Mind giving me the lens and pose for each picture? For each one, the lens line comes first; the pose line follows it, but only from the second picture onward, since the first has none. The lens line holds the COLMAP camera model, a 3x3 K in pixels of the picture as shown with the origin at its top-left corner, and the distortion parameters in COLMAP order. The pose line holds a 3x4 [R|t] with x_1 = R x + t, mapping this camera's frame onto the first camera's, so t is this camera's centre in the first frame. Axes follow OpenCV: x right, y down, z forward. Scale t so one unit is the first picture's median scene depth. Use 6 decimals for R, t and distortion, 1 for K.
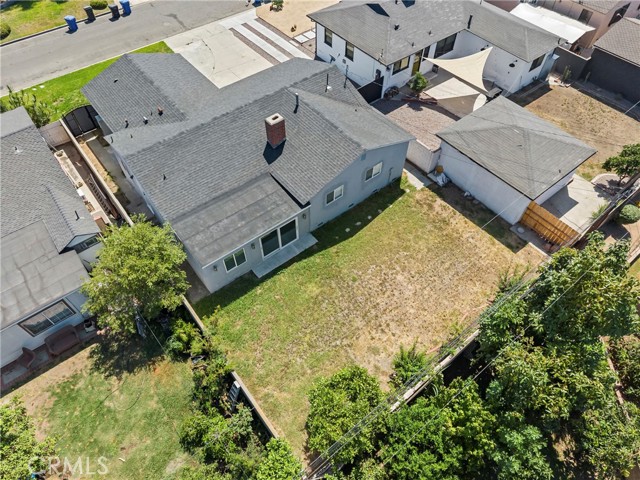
lens RADIAL K [[426.0, 0, 319.3], [0, 426.0, 243.4], [0, 0, 1]] dist [0.023739, -0.018189]
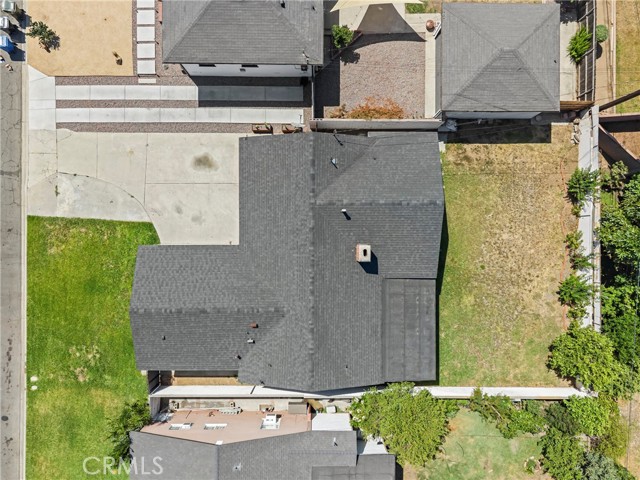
lens RADIAL K [[426.0, 0, 322.9], [0, 426.0, 241.2], [0, 0, 1]] dist [0.023739, -0.018189]
pose [[0.623372, -0.781919, 0.003187, -0.134695], [0.623309, 0.499376, 0.601755, -0.886891], [-0.472115, -0.373131, 0.798674, 0.248663]]
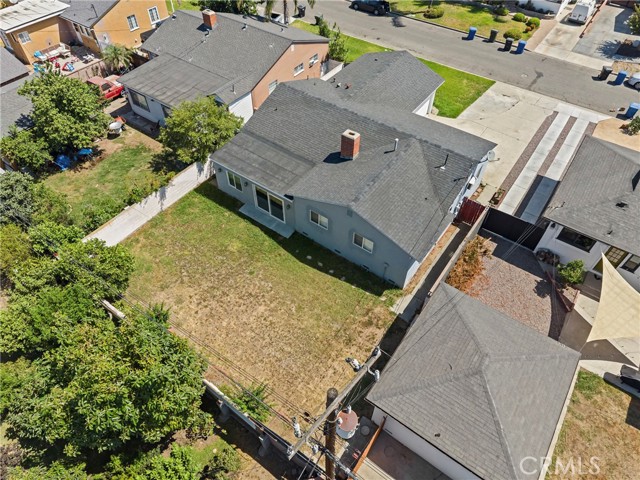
lens RADIAL K [[426.0, 0, 321.4], [0, 426.0, 239.6], [0, 0, 1]] dist [0.023739, -0.018189]
pose [[0.277806, 0.723722, -0.631704, 0.671585], [-0.777336, 0.555724, 0.294823, -0.369734], [0.564423, 0.409143, 0.716958, 0.287424]]
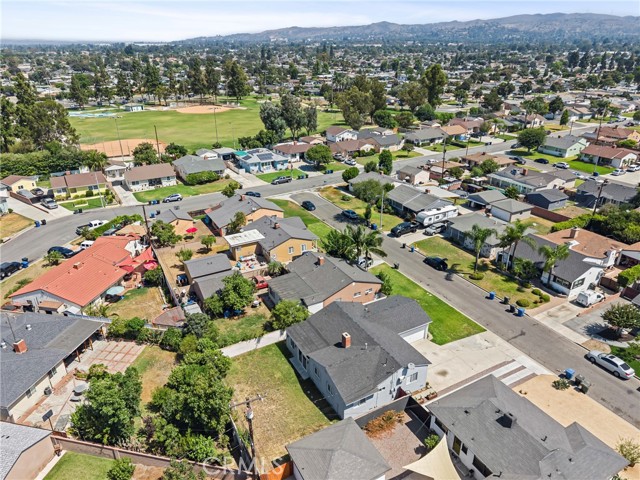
lens RADIAL K [[426.0, 0, 323.7], [0, 426.0, 235.0], [0, 0, 1]] dist [0.023739, -0.018189]
pose [[-0.156415, 0.394884, -0.905318, 1.501854], [-0.795568, 0.492824, 0.352415, -1.098844], [0.585326, 0.775365, 0.237072, 0.047121]]
